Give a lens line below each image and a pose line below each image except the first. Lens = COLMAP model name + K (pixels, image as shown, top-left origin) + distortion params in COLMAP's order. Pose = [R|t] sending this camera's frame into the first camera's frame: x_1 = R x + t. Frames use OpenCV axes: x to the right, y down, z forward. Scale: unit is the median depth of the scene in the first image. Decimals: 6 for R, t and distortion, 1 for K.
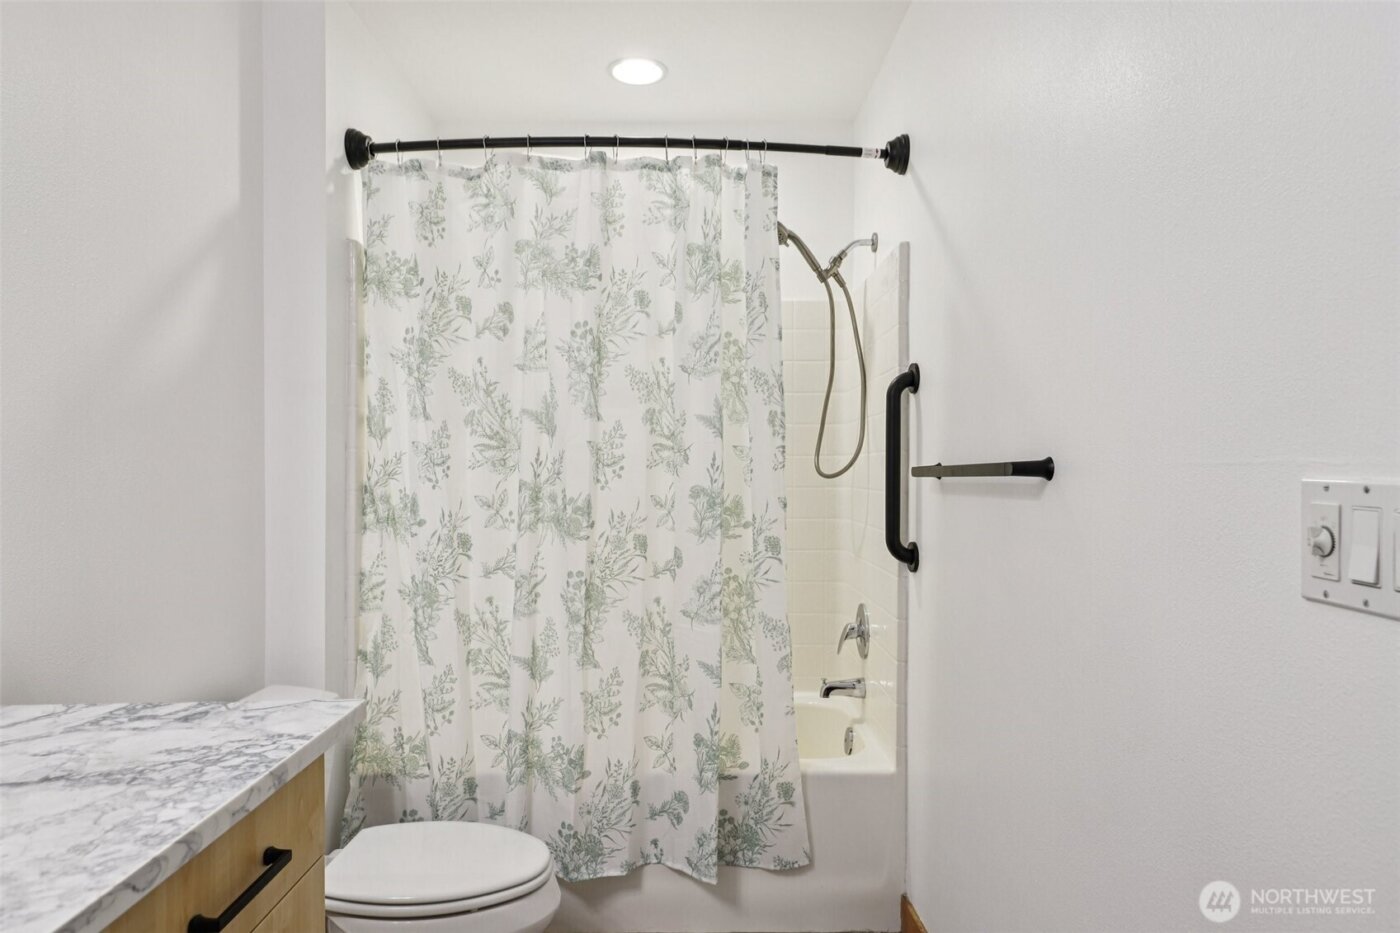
lens RADIAL K [[861.3, 0, 691.3], [0, 861.3, 460.2], [0, 0, 1]] dist [0.015964, -0.000819]
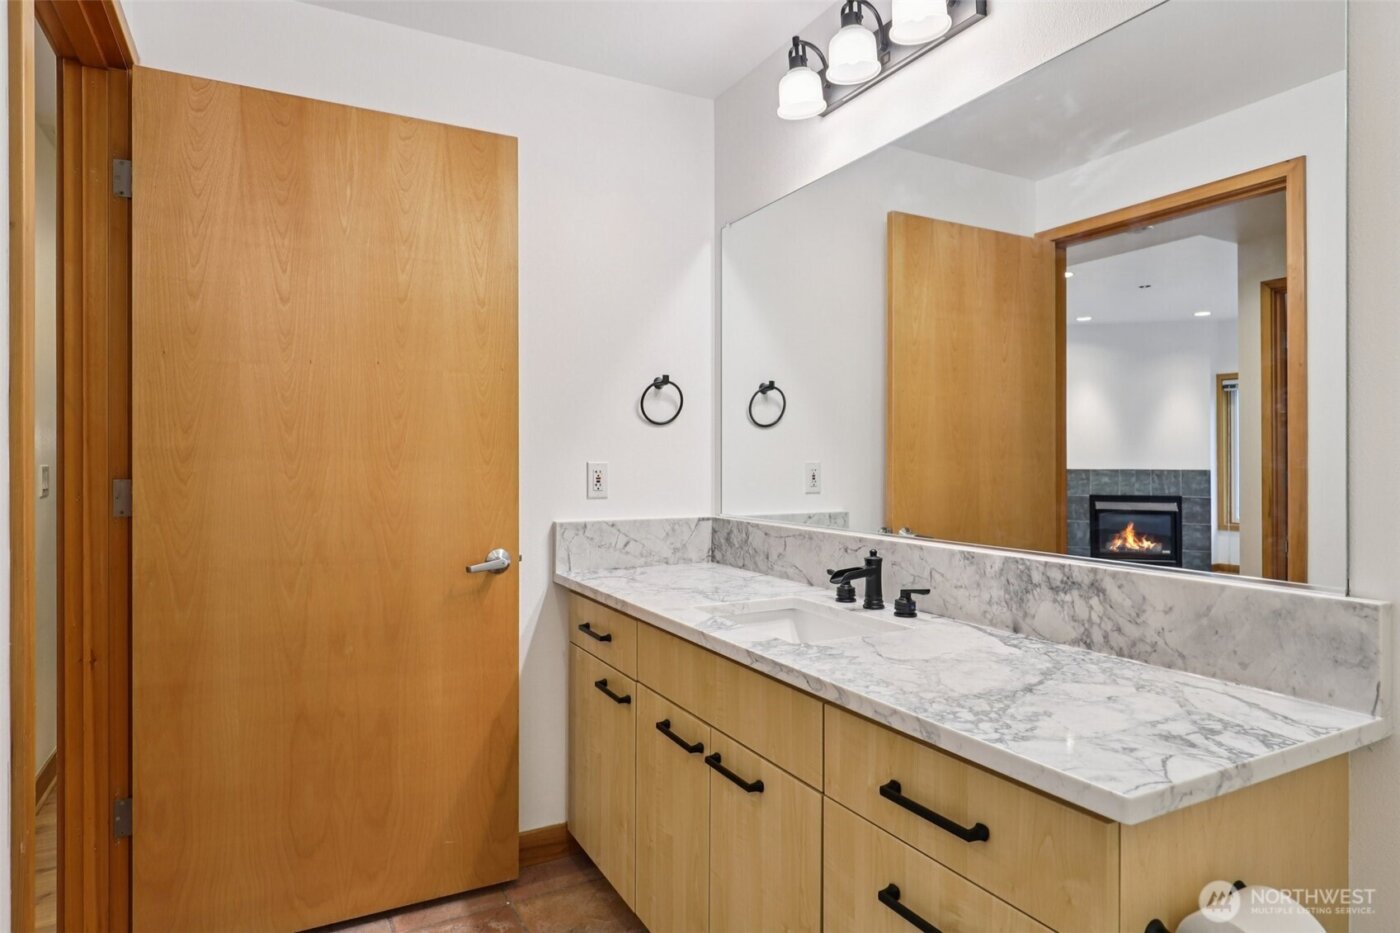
lens RADIAL K [[769.3, 0, 695.7], [0, 769.3, 463.1], [0, 0, 1]] dist [-0.006054, -0.001097]
pose [[-0.880826, 0.003060, -0.473430, 0.116891], [0.003680, 0.999993, -0.000384, 0.009806], [0.473426, -0.002081, -0.880831, 0.804163]]
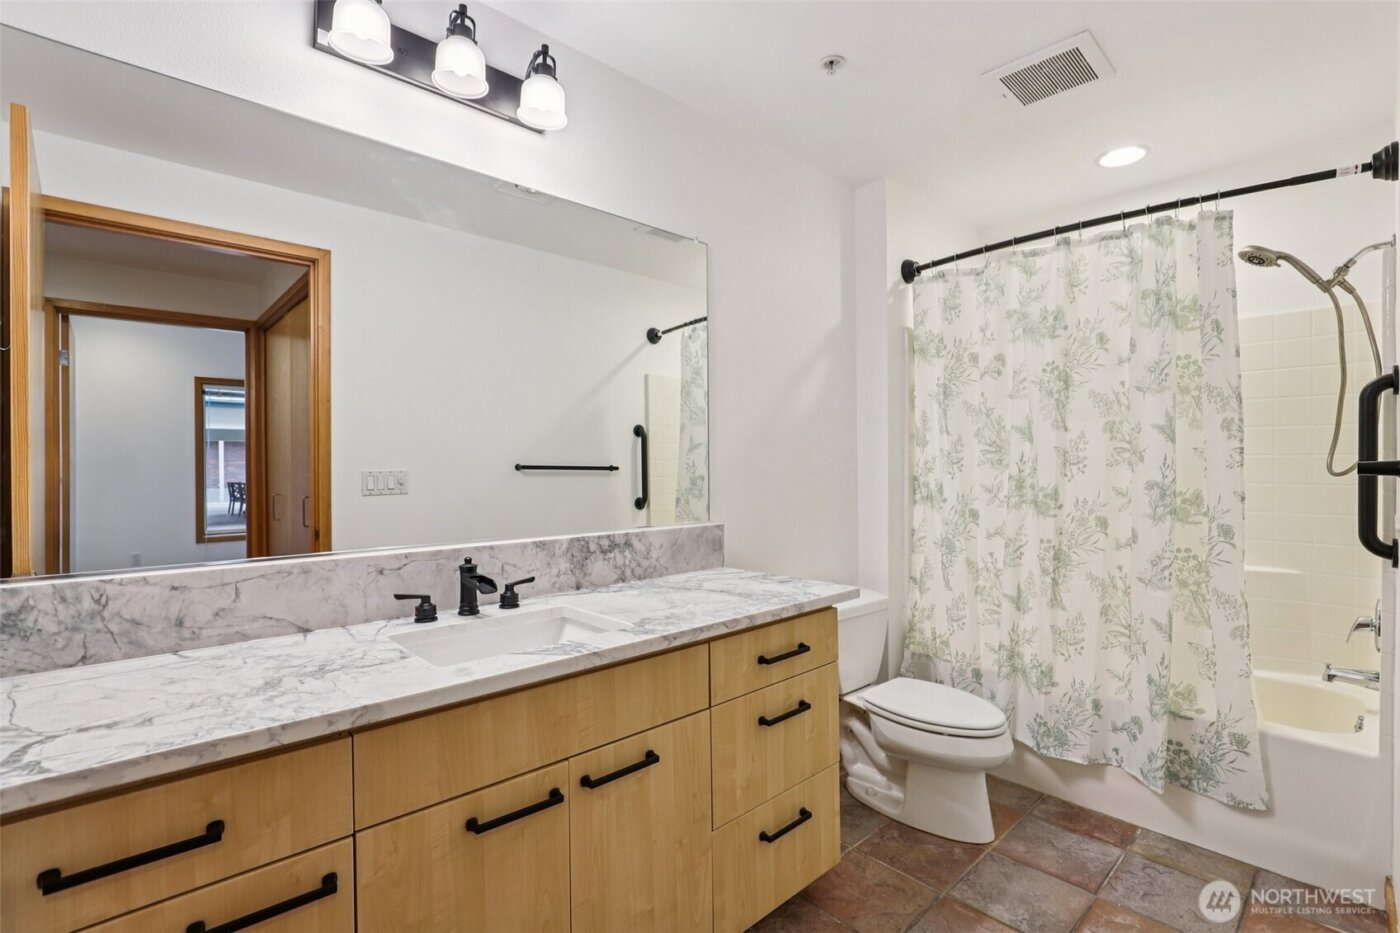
lens RADIAL K [[642.9, 0, 696.7], [0, 642.9, 468.2], [0, 0, 1]] dist [-0.012847, -0.002703]
pose [[0.671574, 0.005668, -0.740916, 0.252542], [0.004779, 0.999917, 0.011981, -0.002526], [0.740922, -0.011587, 0.671491, -0.124235]]
